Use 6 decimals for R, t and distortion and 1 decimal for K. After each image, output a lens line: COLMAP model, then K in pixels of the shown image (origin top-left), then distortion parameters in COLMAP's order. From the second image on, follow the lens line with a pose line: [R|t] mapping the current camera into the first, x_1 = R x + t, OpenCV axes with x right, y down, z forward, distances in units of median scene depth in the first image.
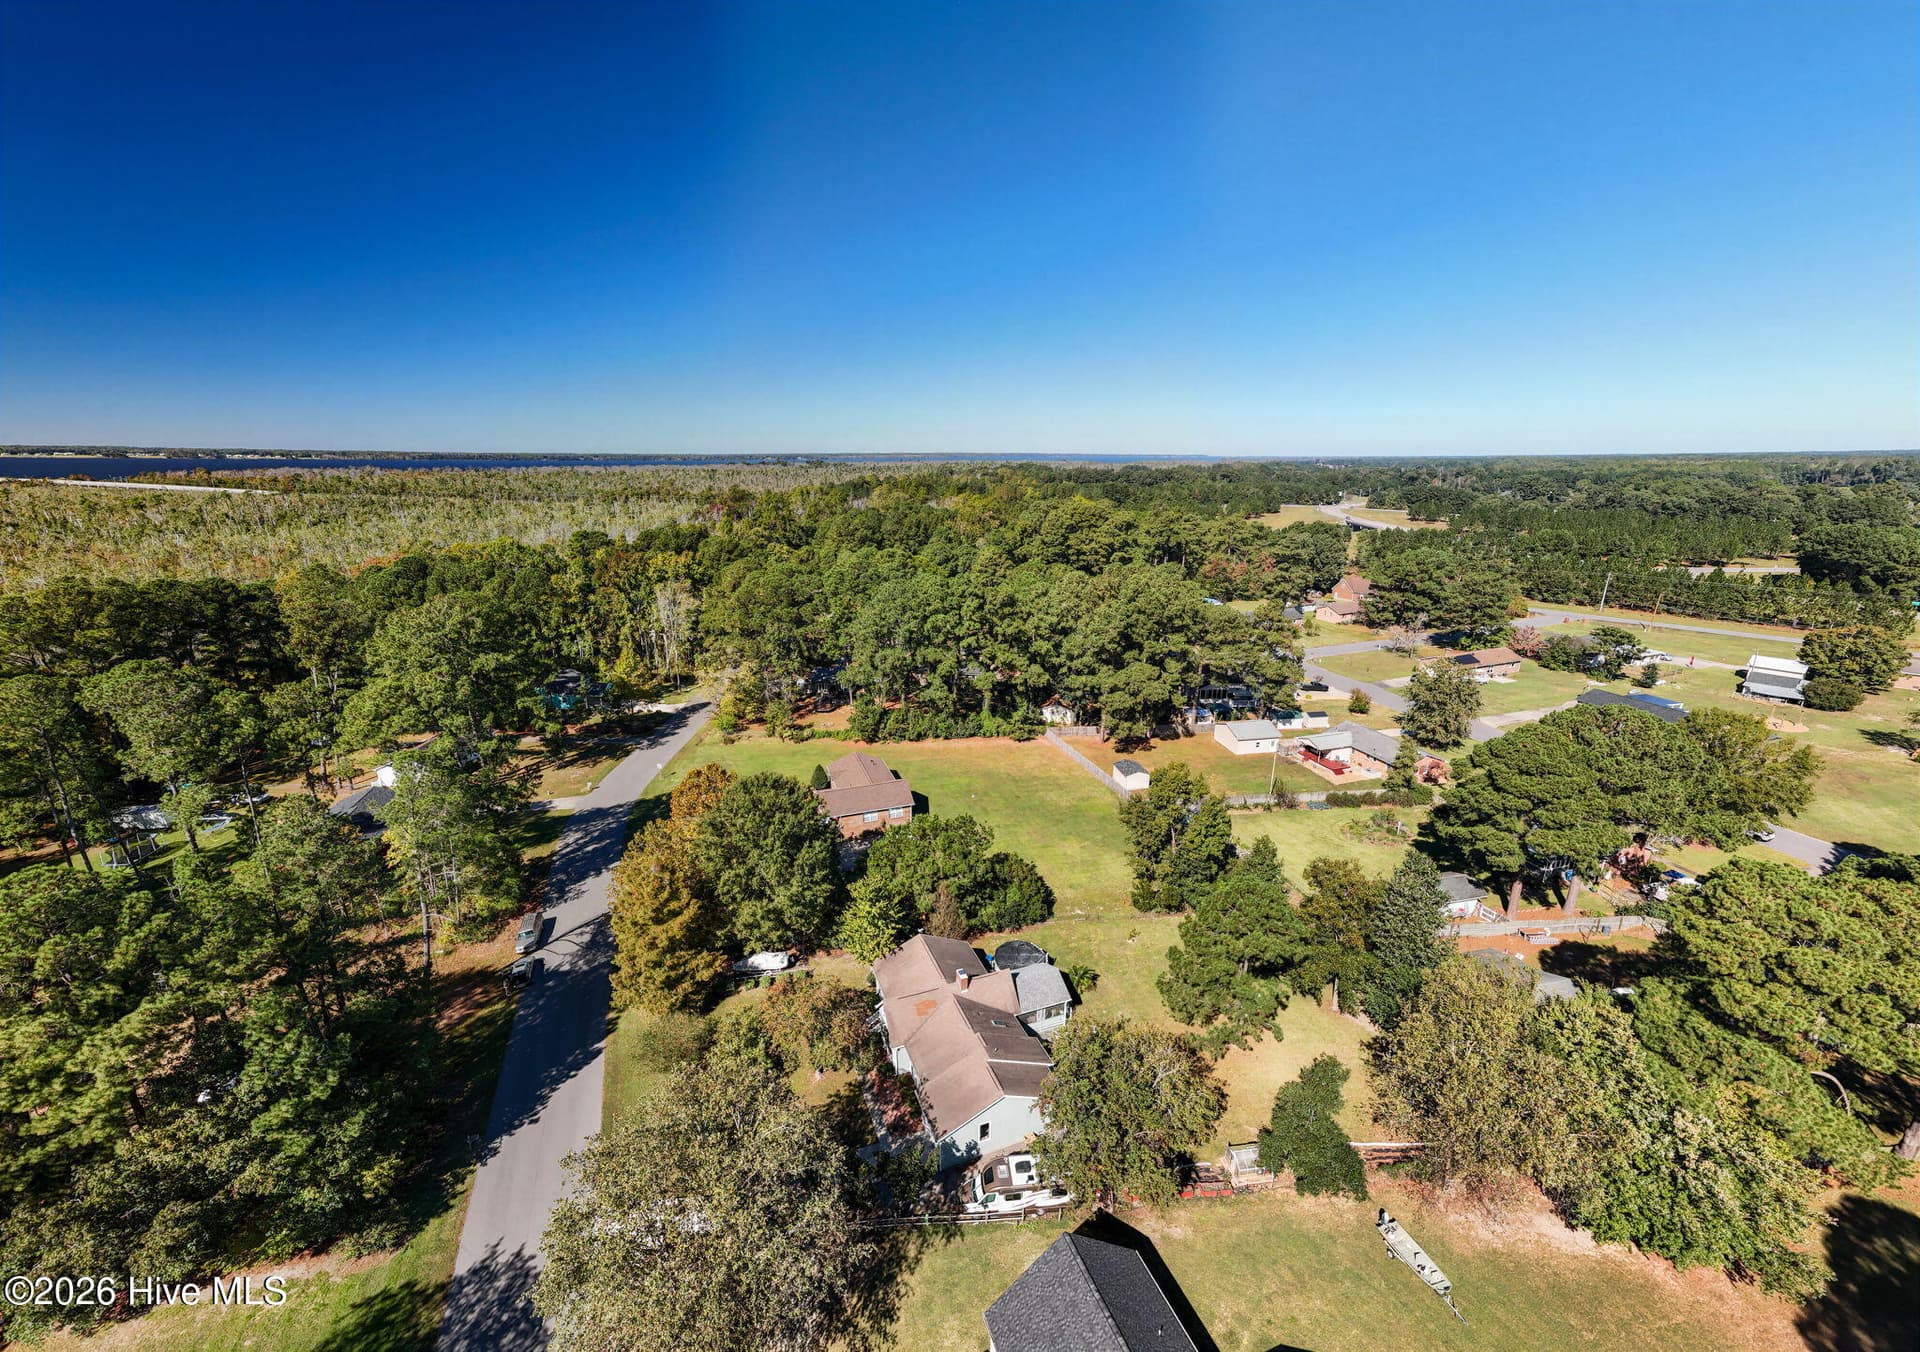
lens RADIAL K [[759.4, 0, 934.6], [0, 759.4, 667.7], [0, 0, 1]] dist [0.007578, -0.000679]
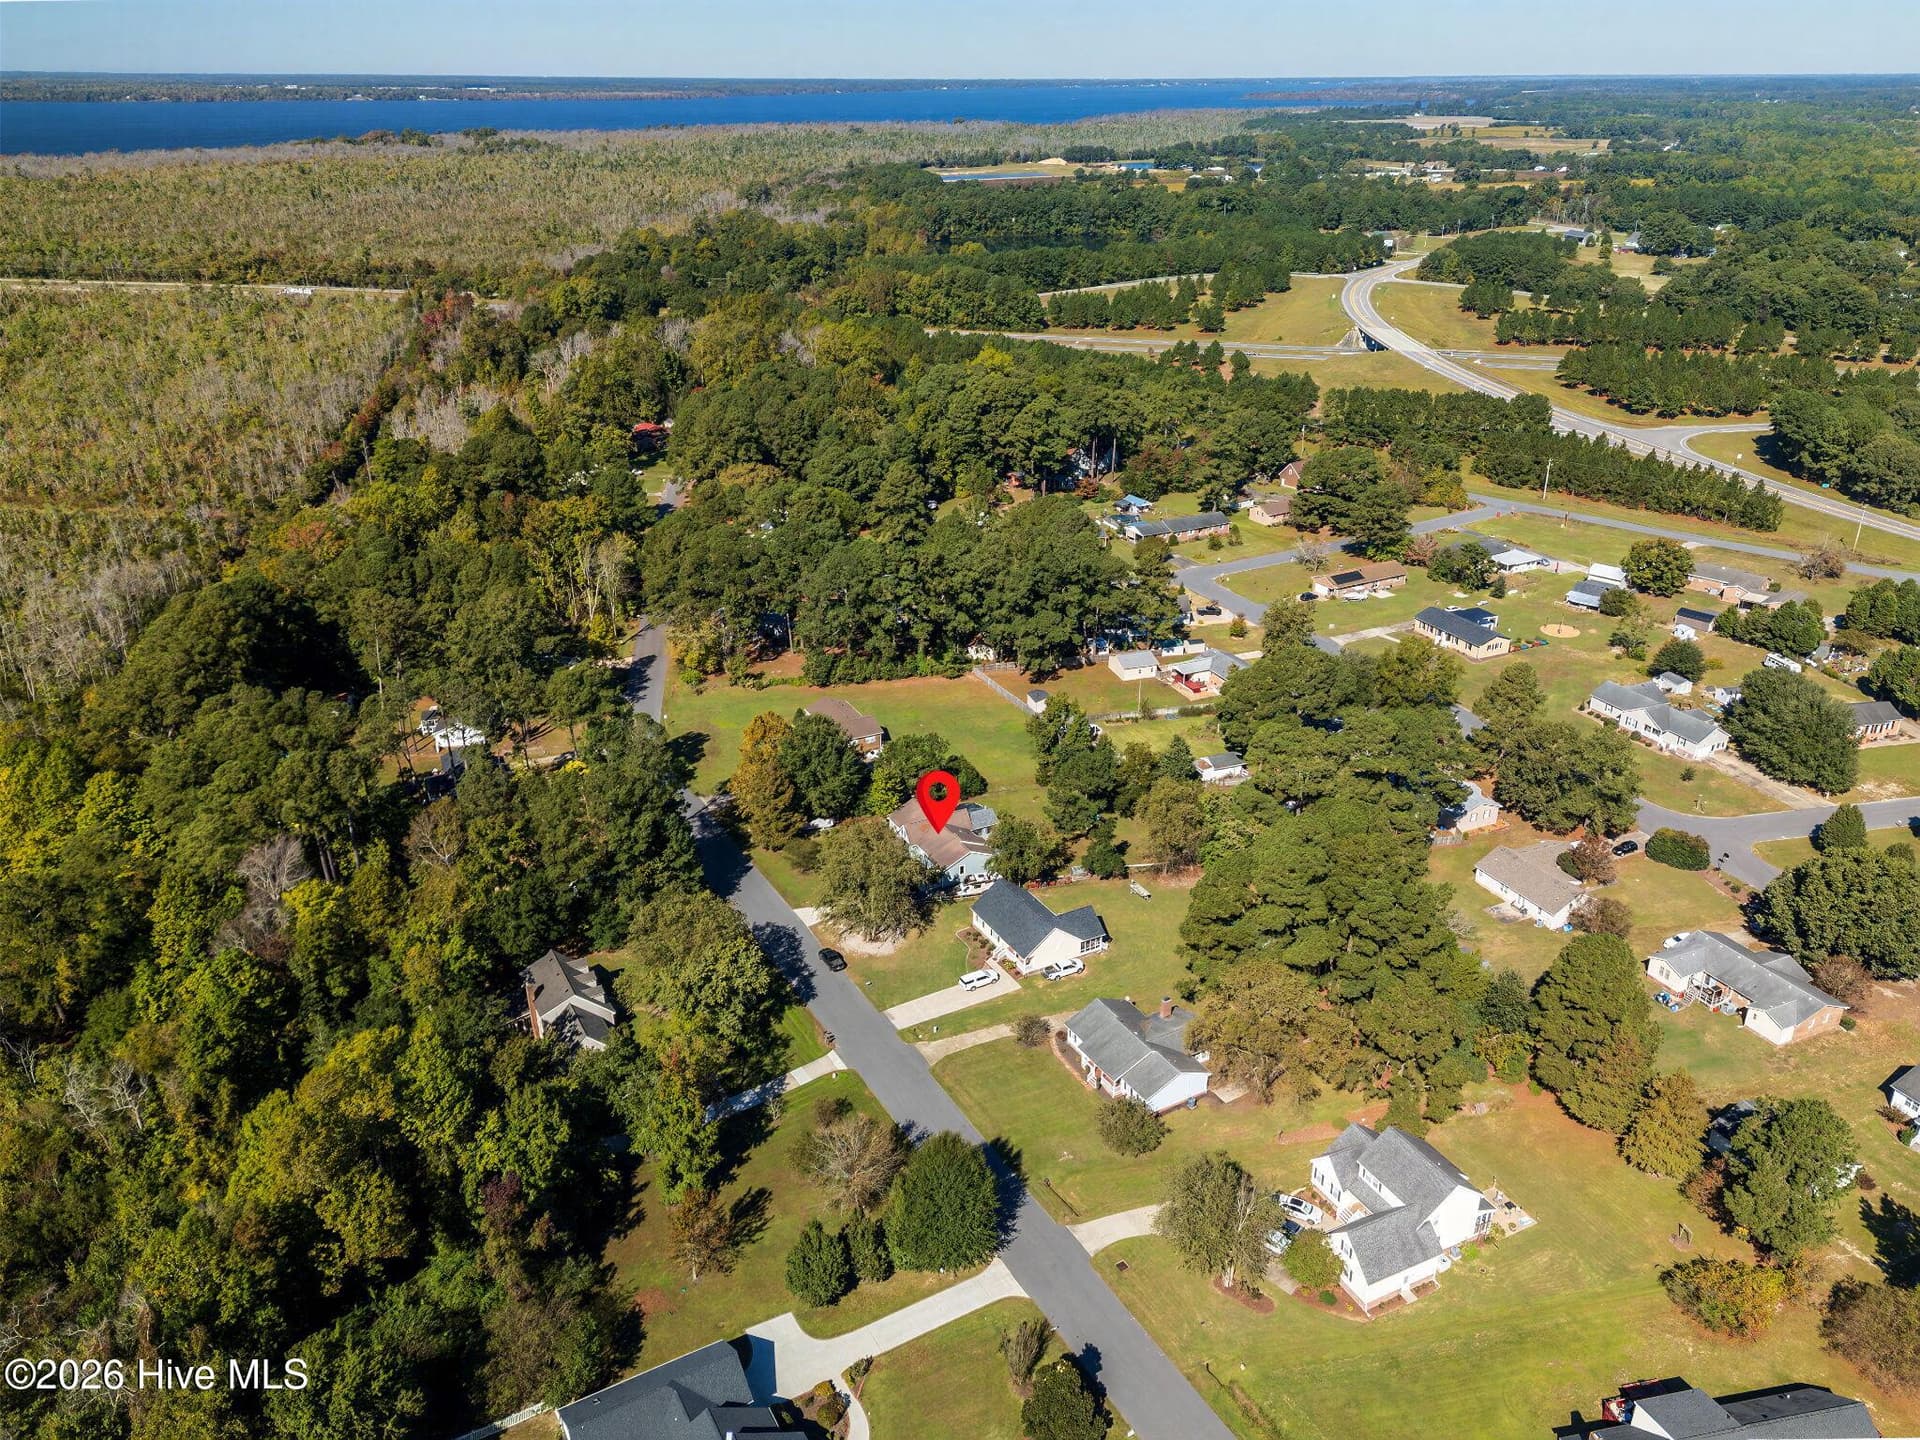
lens RADIAL K [[1427.7, 0, 966.2], [0, 1427.7, 714.0], [0, 0, 1]] dist [0.045791, -0.031710]
pose [[0.985770, -0.059577, 0.157188, -0.222715], [0.036645, 0.988760, 0.144948, -0.173812], [-0.164057, -0.137125, 0.976874, -1.213102]]
